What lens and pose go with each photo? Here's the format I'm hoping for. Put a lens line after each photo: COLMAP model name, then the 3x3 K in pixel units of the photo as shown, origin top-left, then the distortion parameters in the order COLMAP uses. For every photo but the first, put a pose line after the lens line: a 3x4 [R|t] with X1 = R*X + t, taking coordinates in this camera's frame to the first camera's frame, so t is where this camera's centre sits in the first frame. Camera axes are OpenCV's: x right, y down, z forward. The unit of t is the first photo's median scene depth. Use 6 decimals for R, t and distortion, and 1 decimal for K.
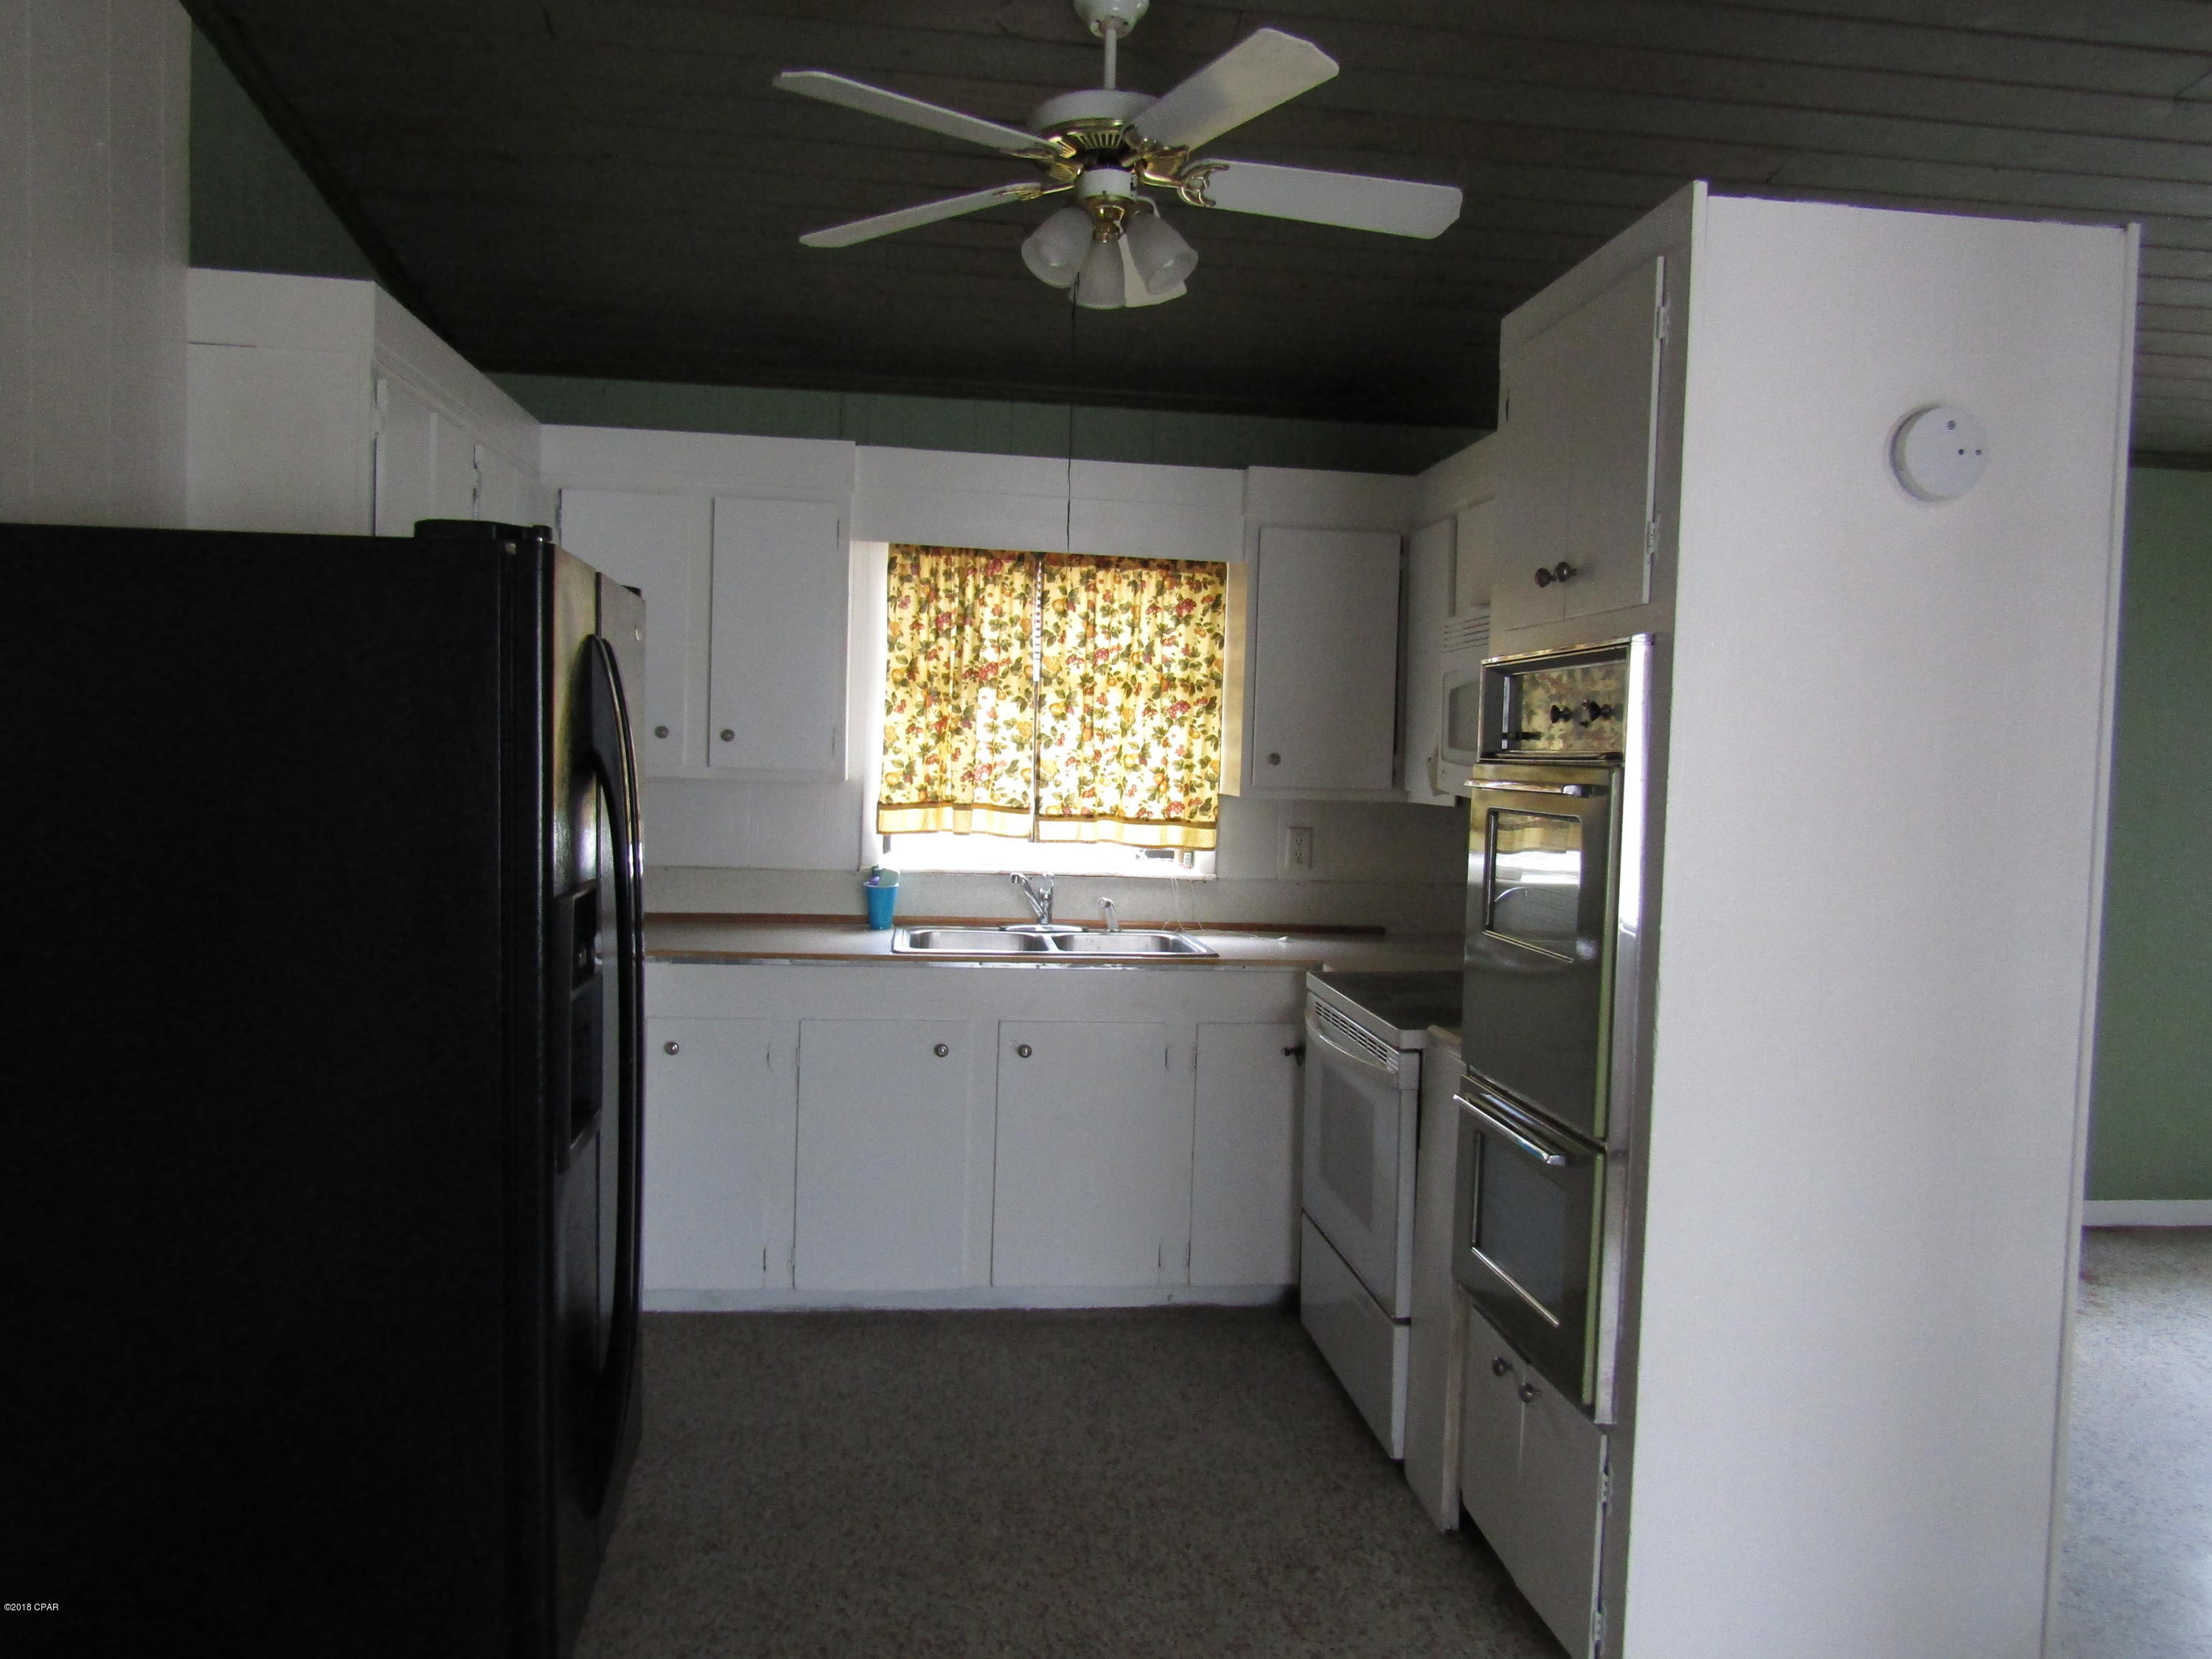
lens RADIAL K [[1572.0, 0, 1106.0], [0, 1572.0, 829.5], [0, 0, 1]] dist [-0.010500, -0.000379]
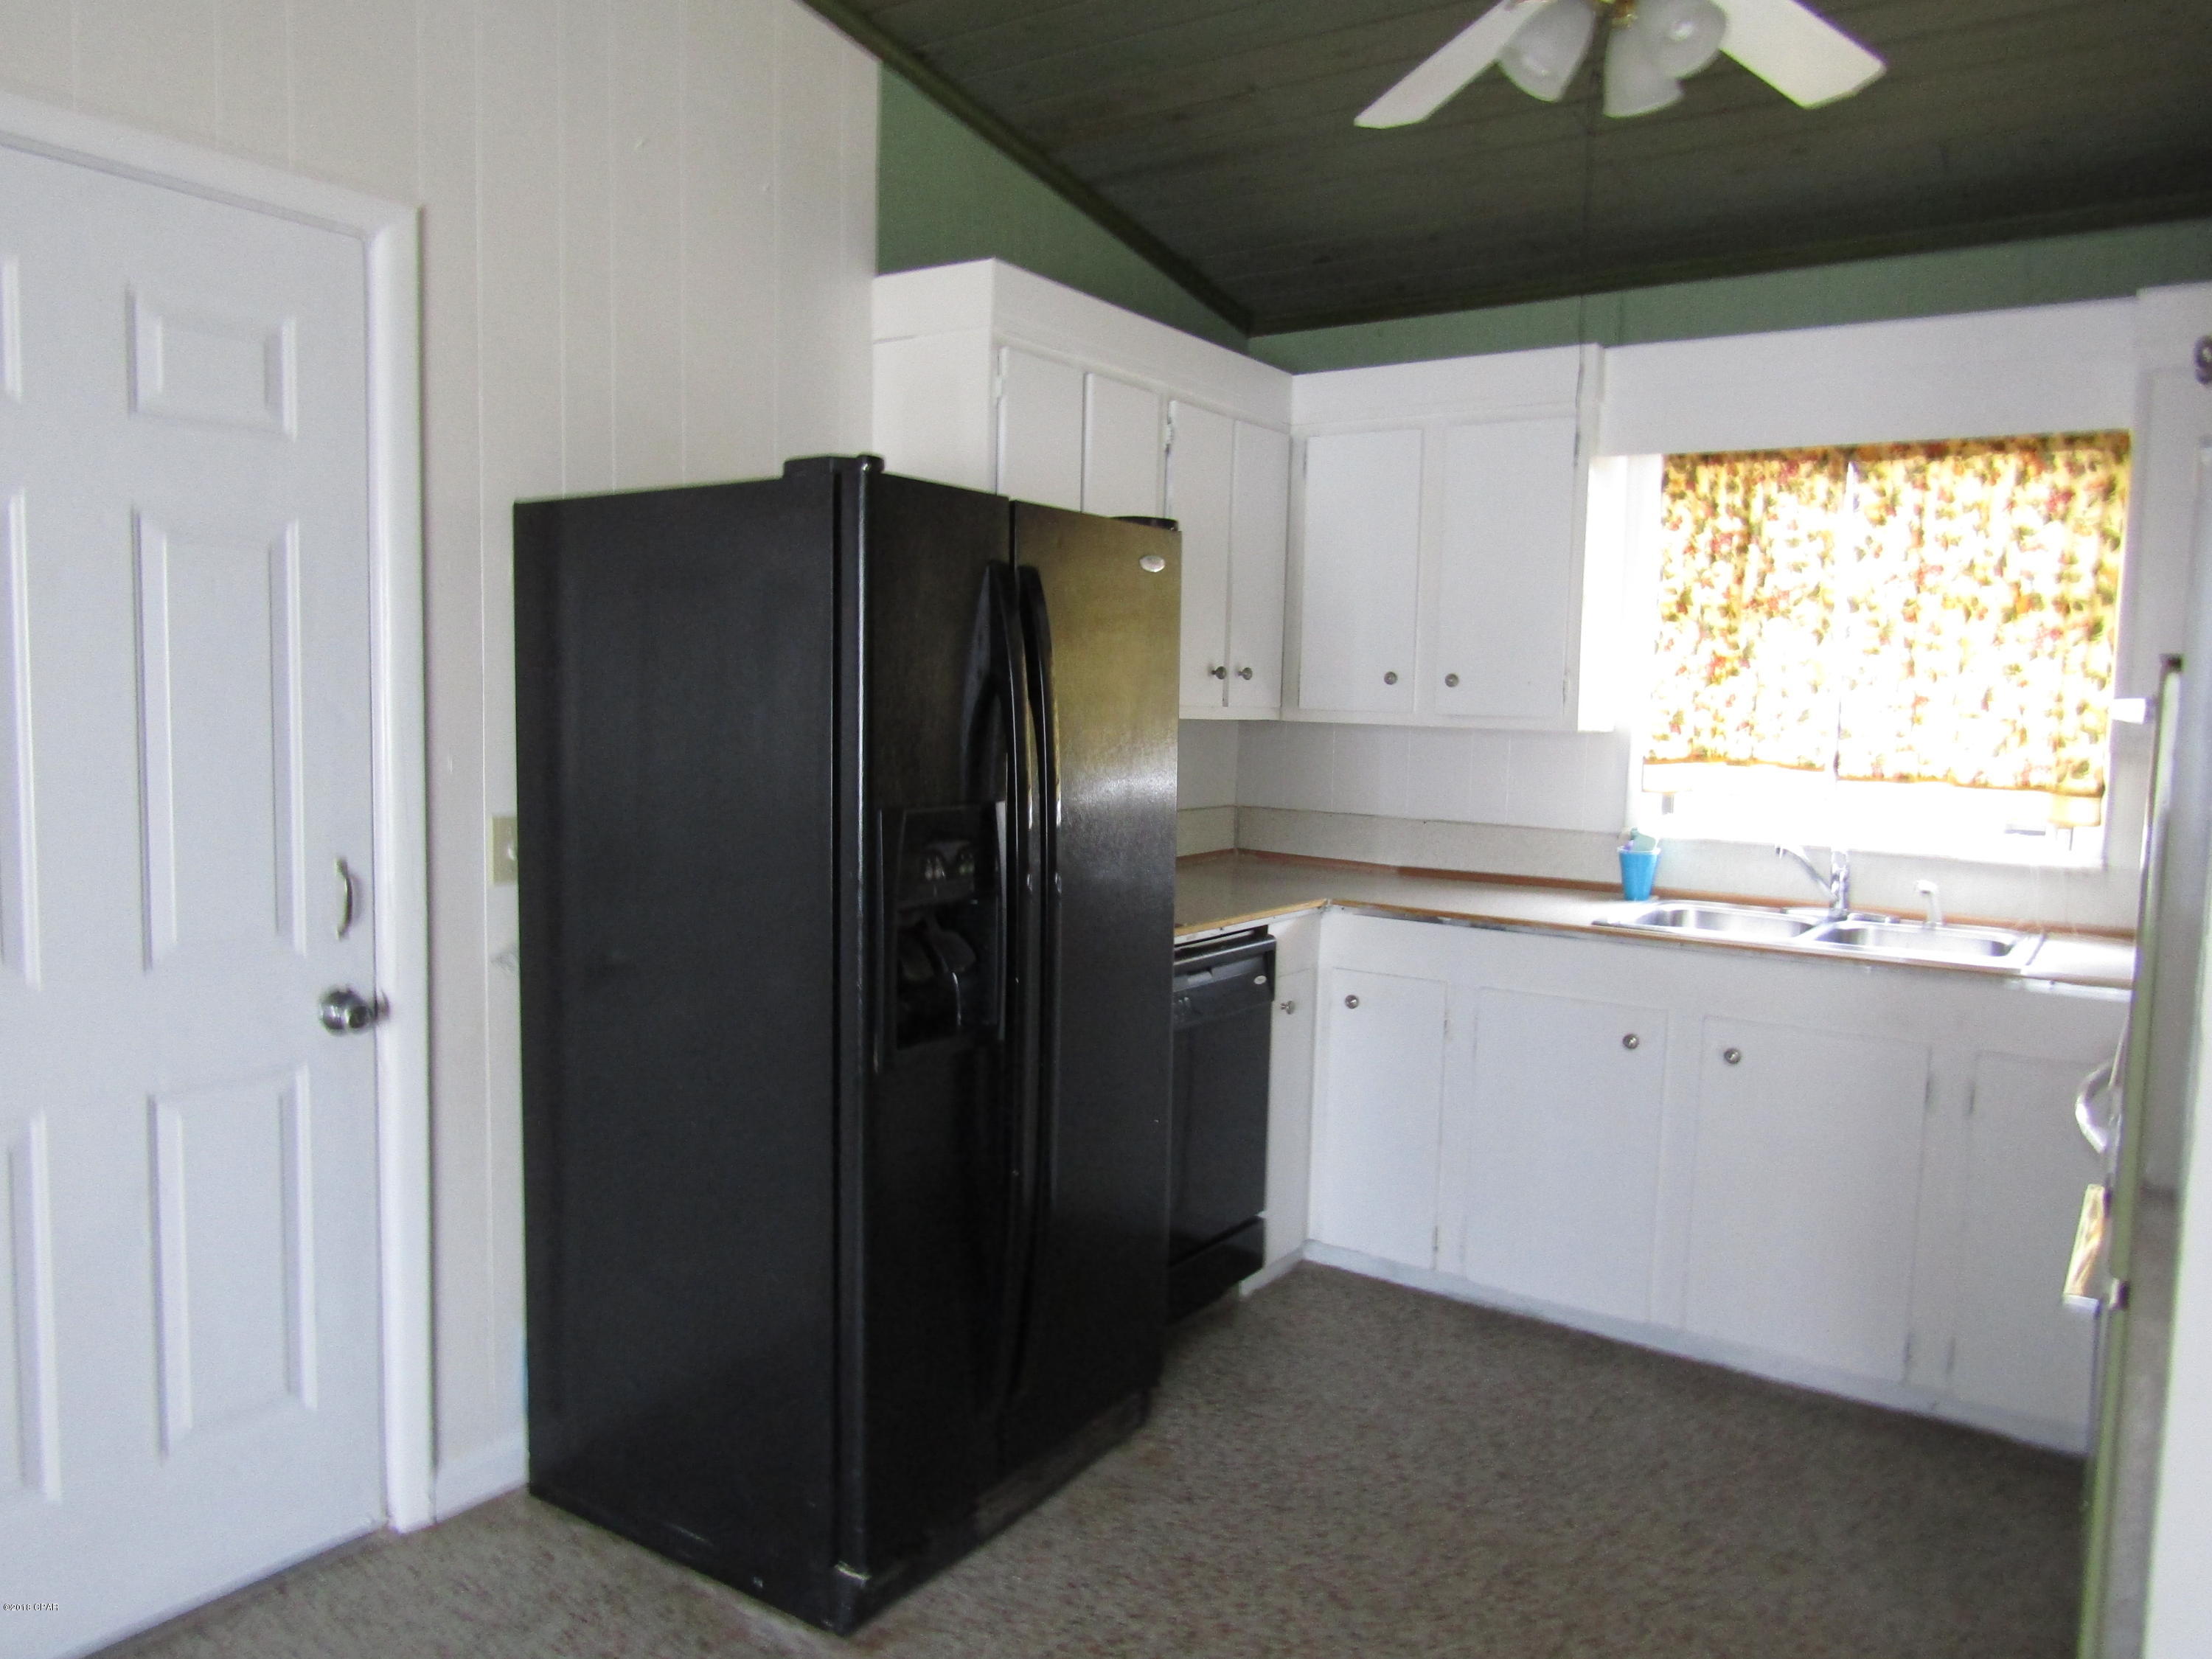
lens RADIAL K [[1572.0, 0, 1106.0], [0, 1572.0, 829.5], [0, 0, 1]] dist [-0.010500, -0.000379]
pose [[0.743542, 0.043982, -0.667241, 0.217848], [-0.036086, 0.999020, 0.025639, 0.011729], [0.667715, 0.005014, 0.744401, 0.150678]]
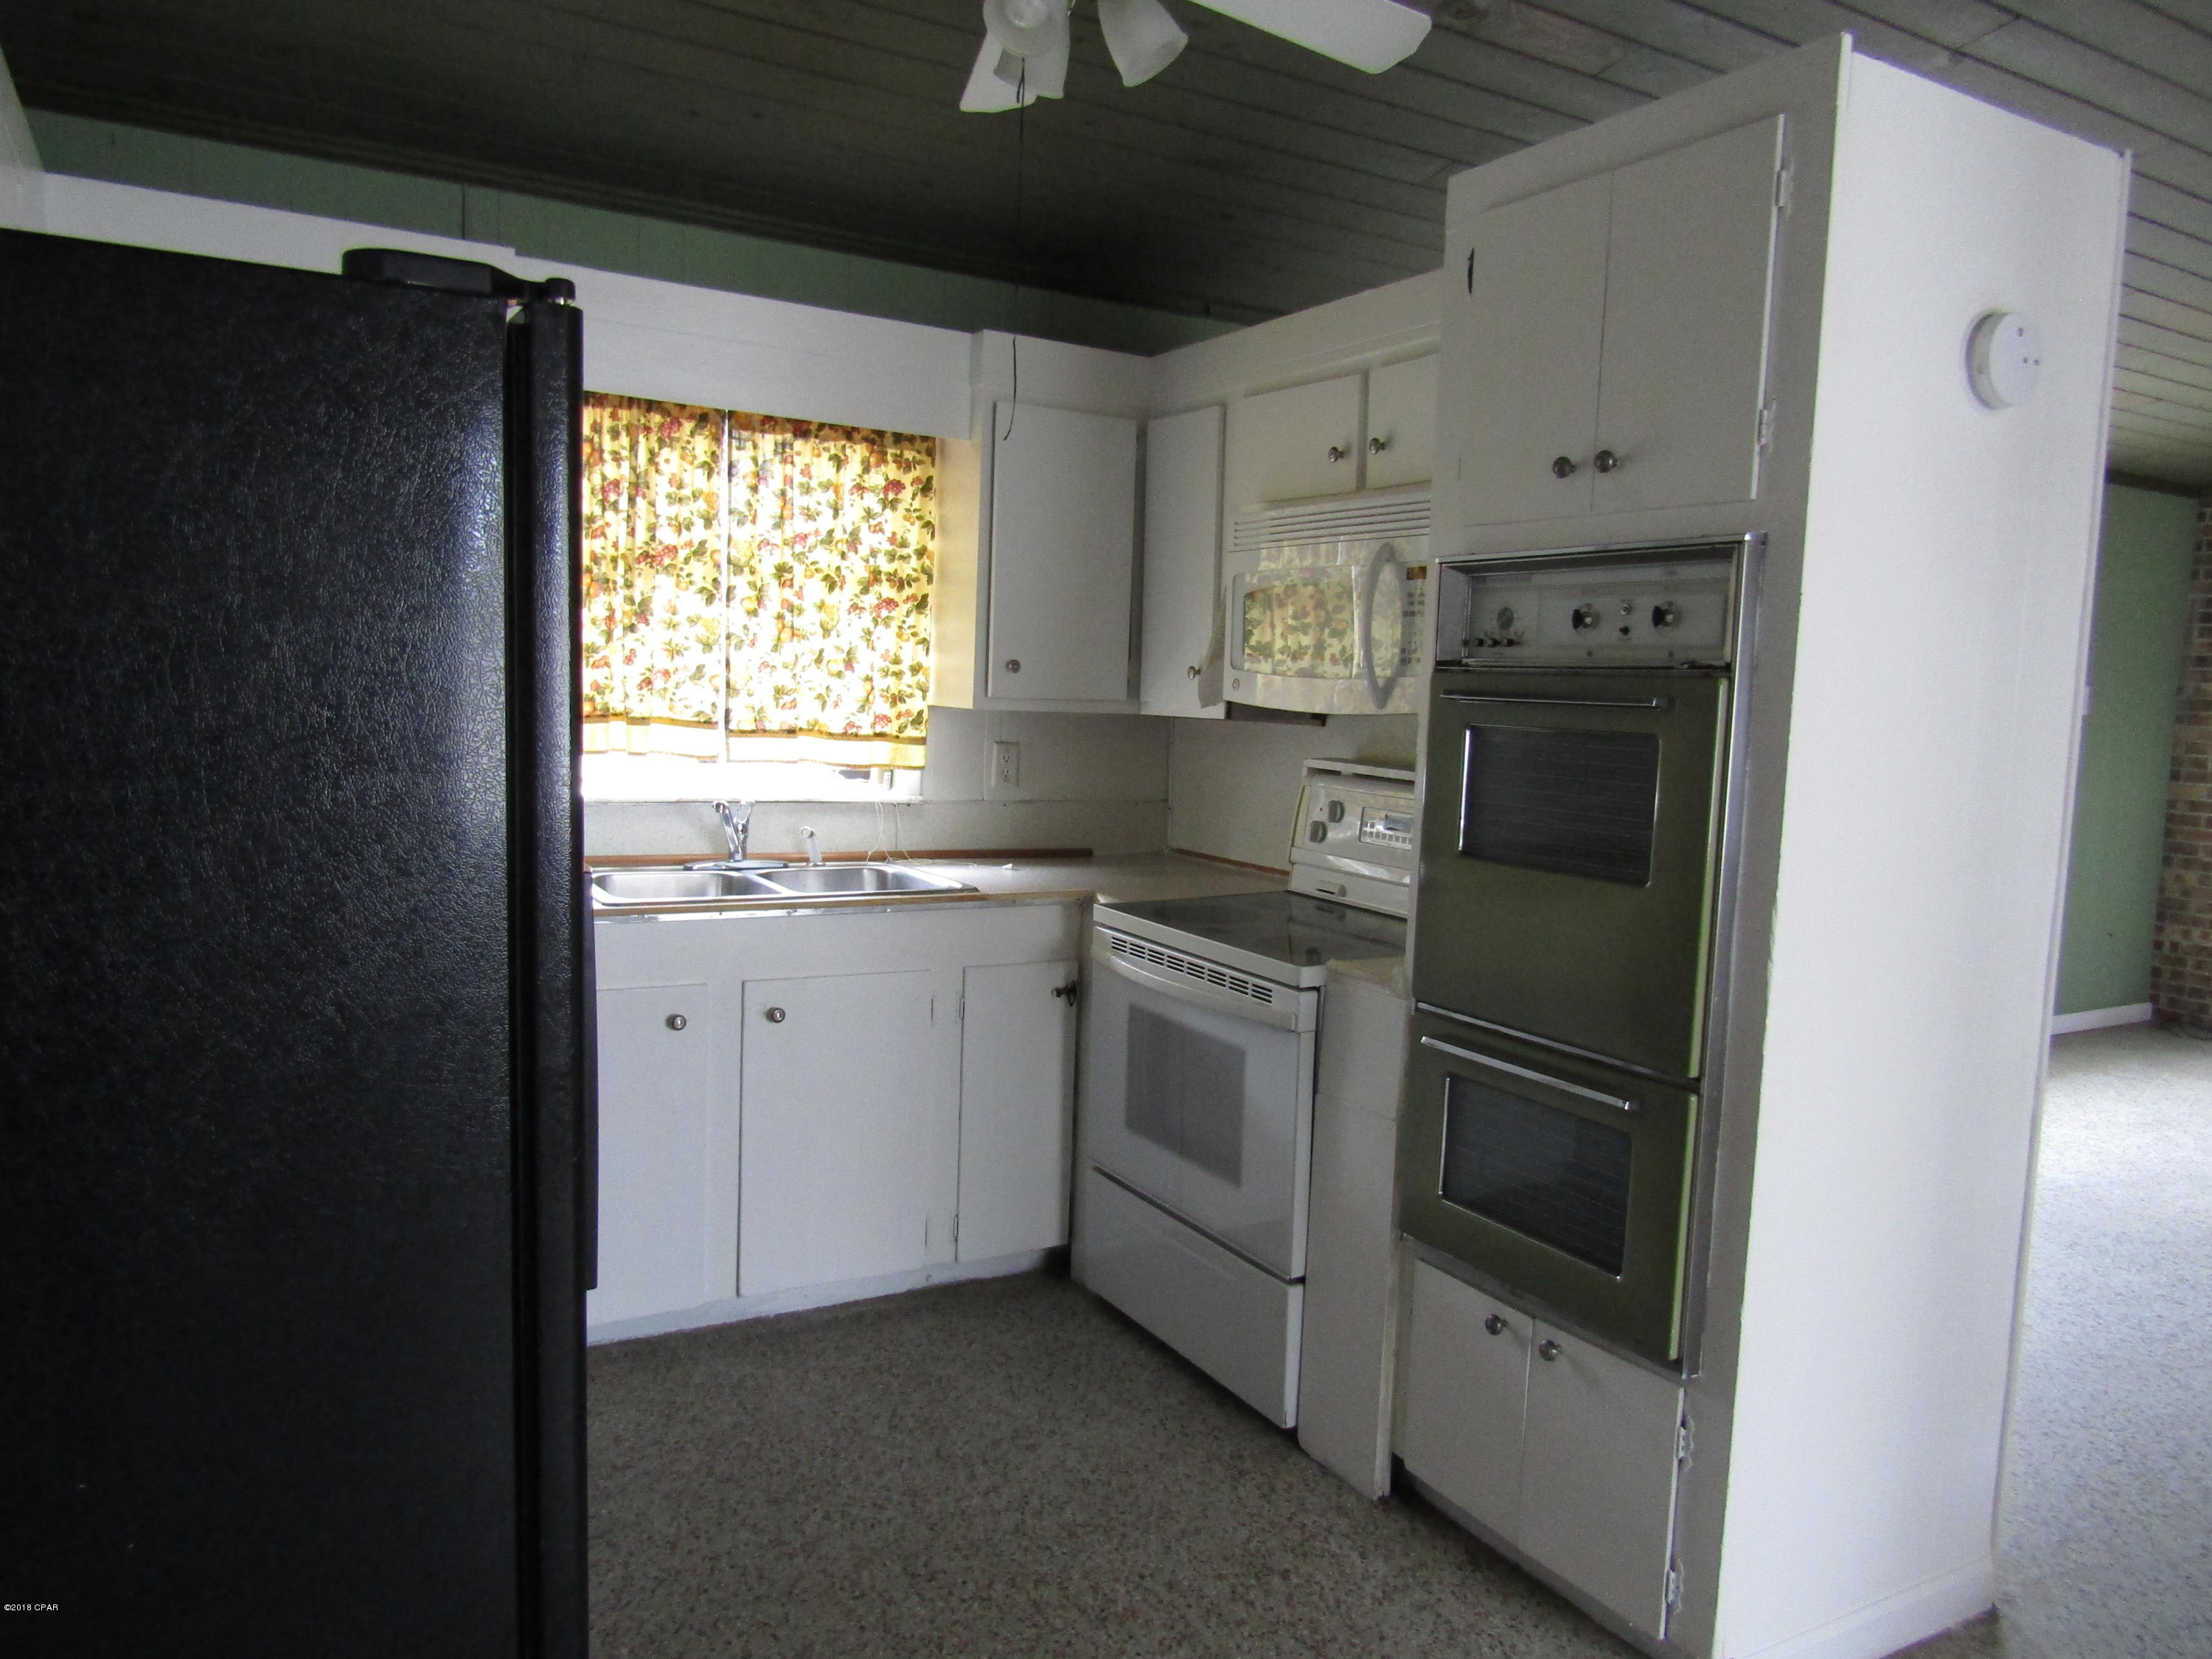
lens RADIAL K [[1572.0, 0, 1106.0], [0, 1572.0, 829.5], [0, 0, 1]] dist [-0.010500, -0.000379]
pose [[0.919120, -0.031319, 0.392731, -0.189708], [0.008745, 0.998211, 0.059139, -0.004392], [-0.393881, -0.050922, 0.917750, 0.150885]]
